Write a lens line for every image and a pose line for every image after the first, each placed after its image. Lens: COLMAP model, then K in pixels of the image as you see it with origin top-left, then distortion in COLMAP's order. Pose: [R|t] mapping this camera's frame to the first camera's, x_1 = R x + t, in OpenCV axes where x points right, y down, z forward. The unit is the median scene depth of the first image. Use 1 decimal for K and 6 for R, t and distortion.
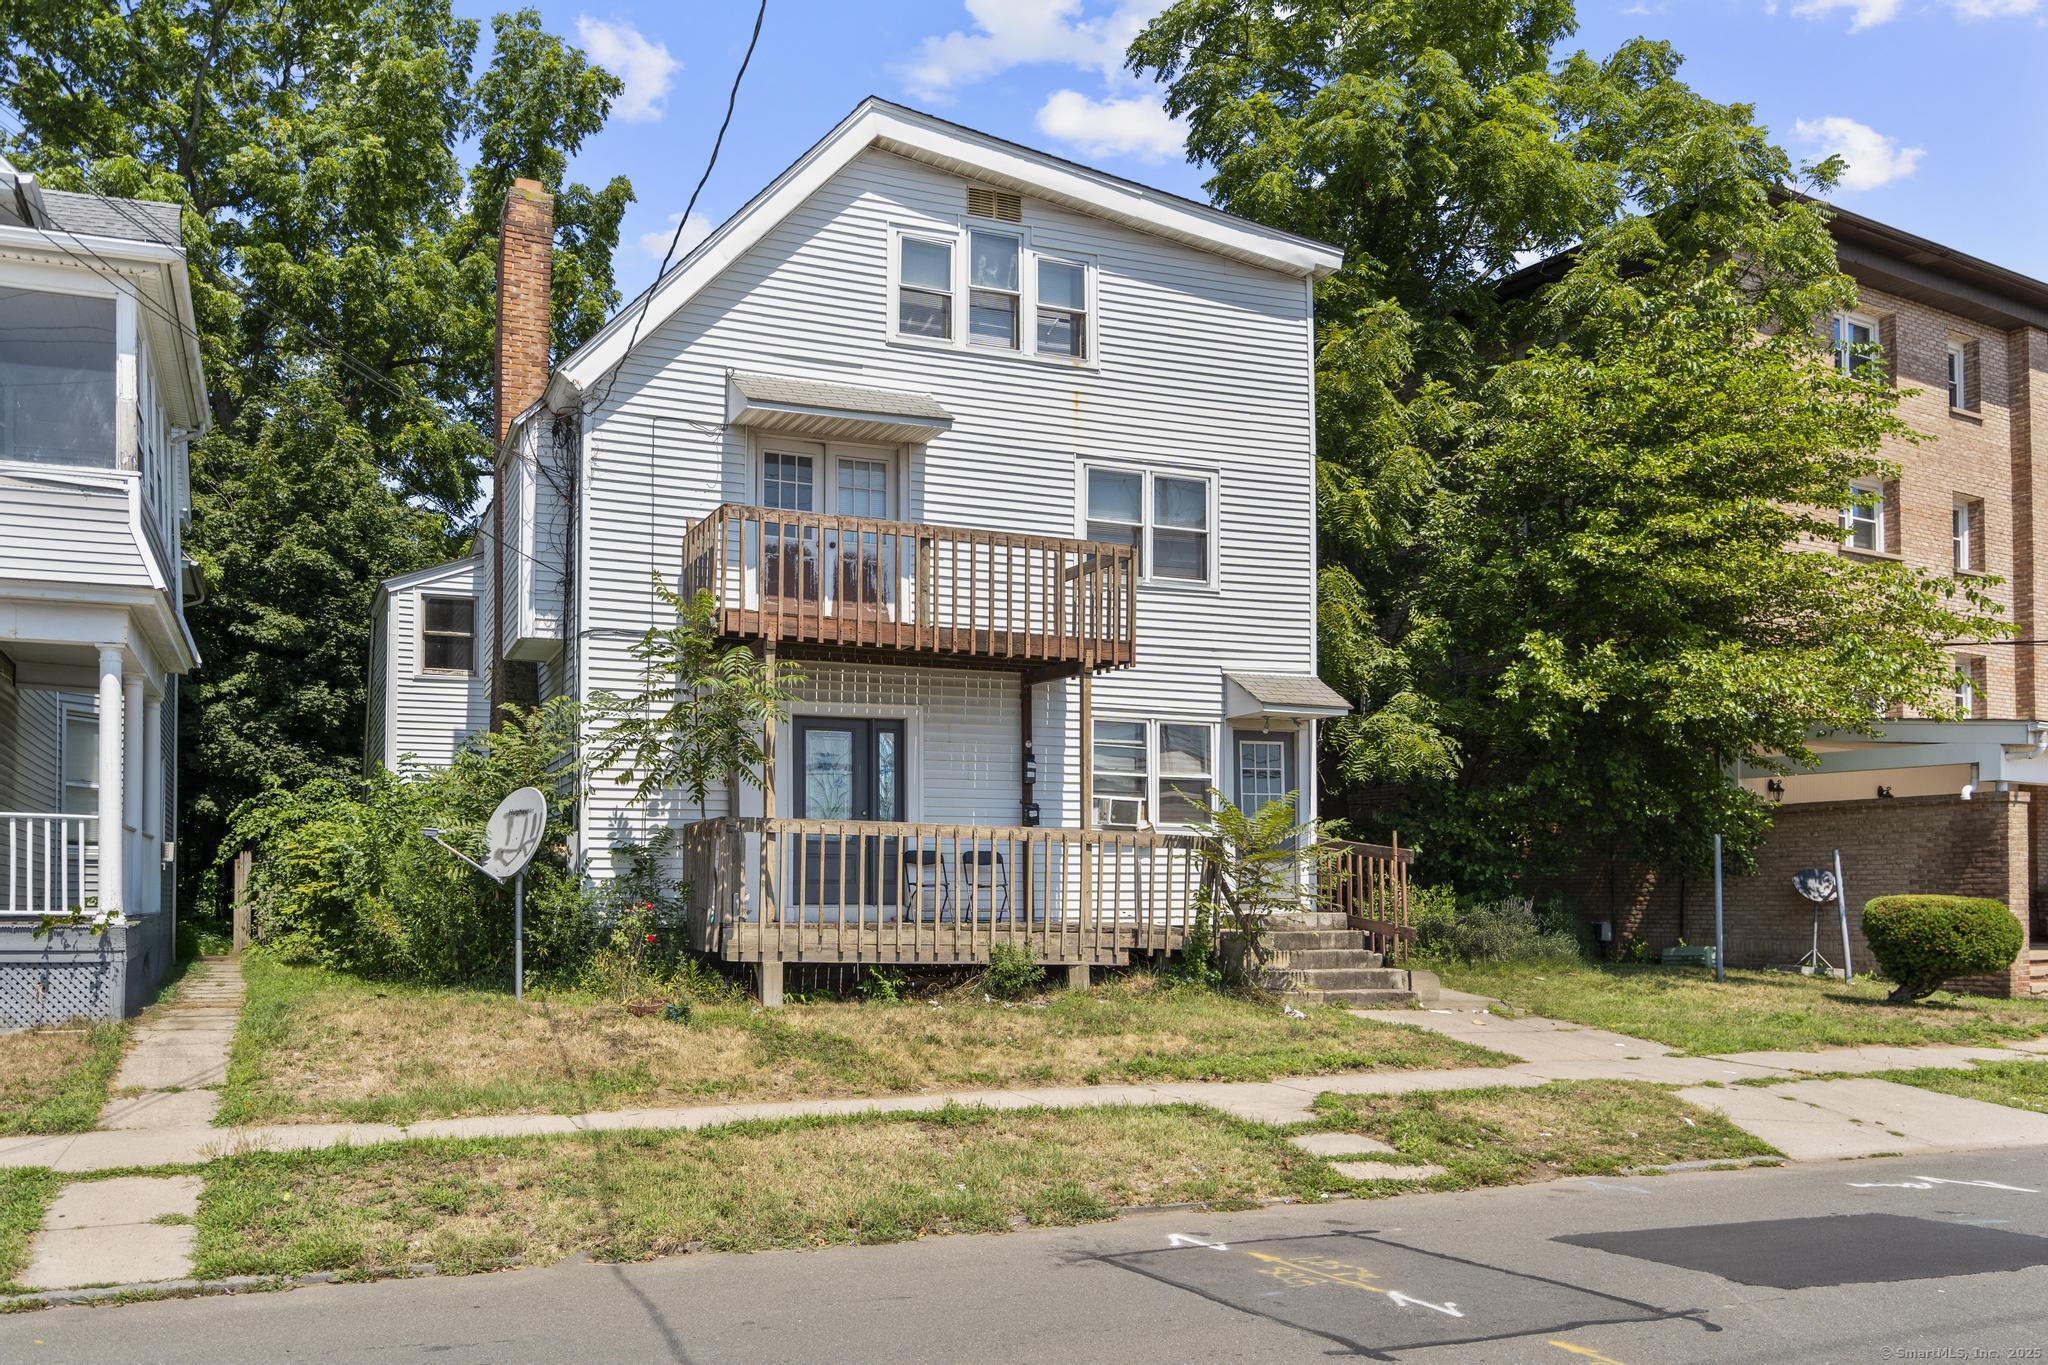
lens RADIAL K [[1527.9, 0, 1024.0], [0, 1527.9, 682.5], [0, 0, 1]] dist [0.006573, -0.005462]
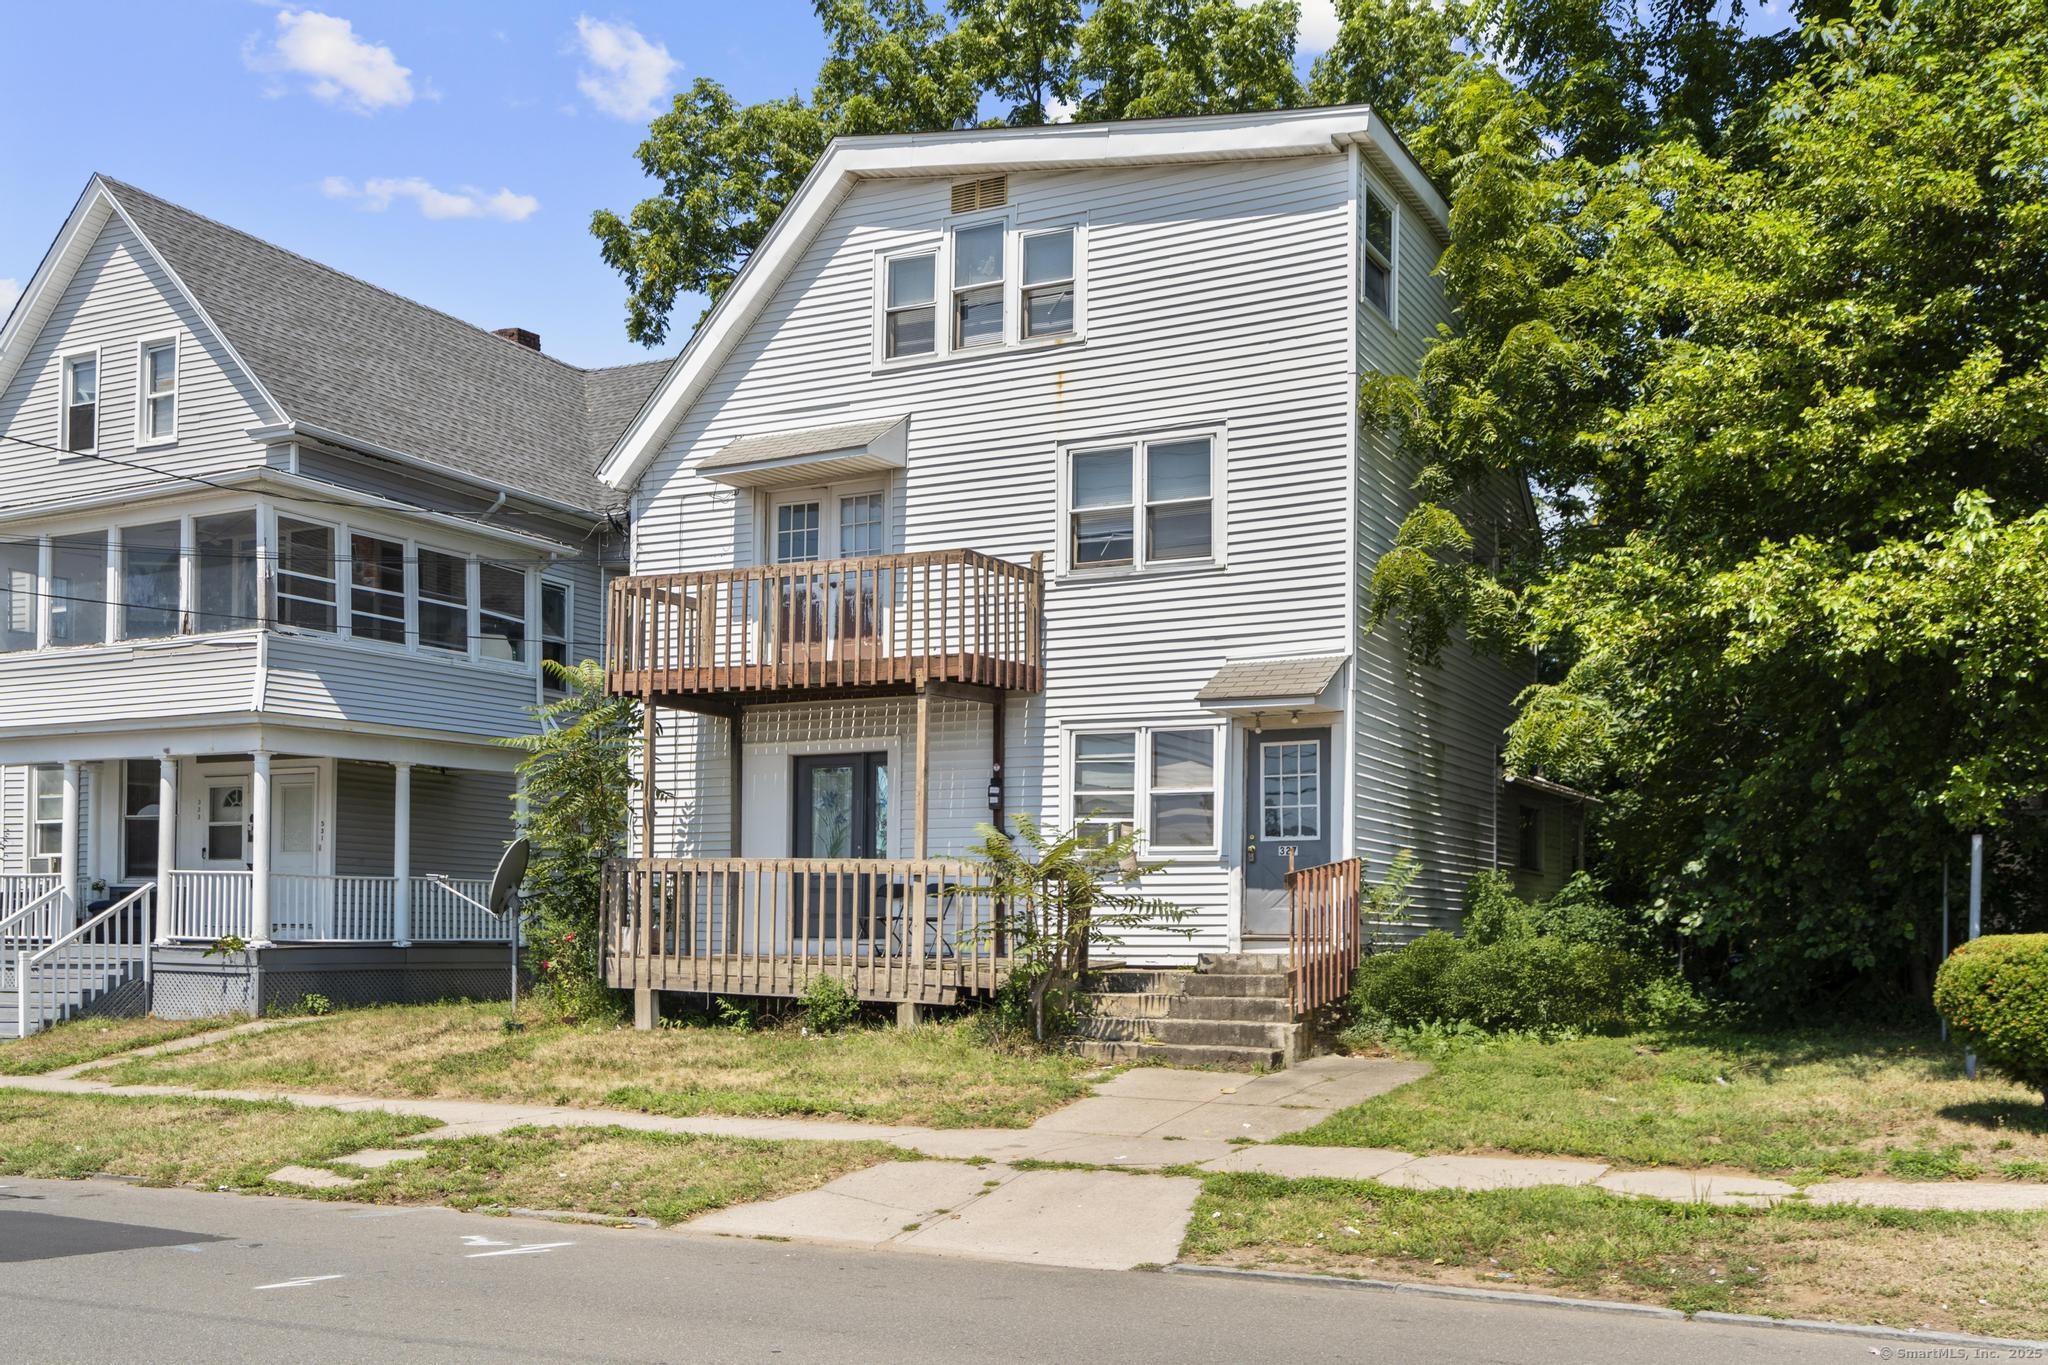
lens RADIAL K [[1793.1, 0, 1024.0], [0, 1793.1, 682.5], [0, 0, 1]] dist [0.009111, 0.011469]
pose [[0.690927, -0.097472, -0.716323, 0.808610], [0.094275, 0.994556, -0.044400, 0.039382], [0.716751, -0.036854, 0.696354, 0.256569]]
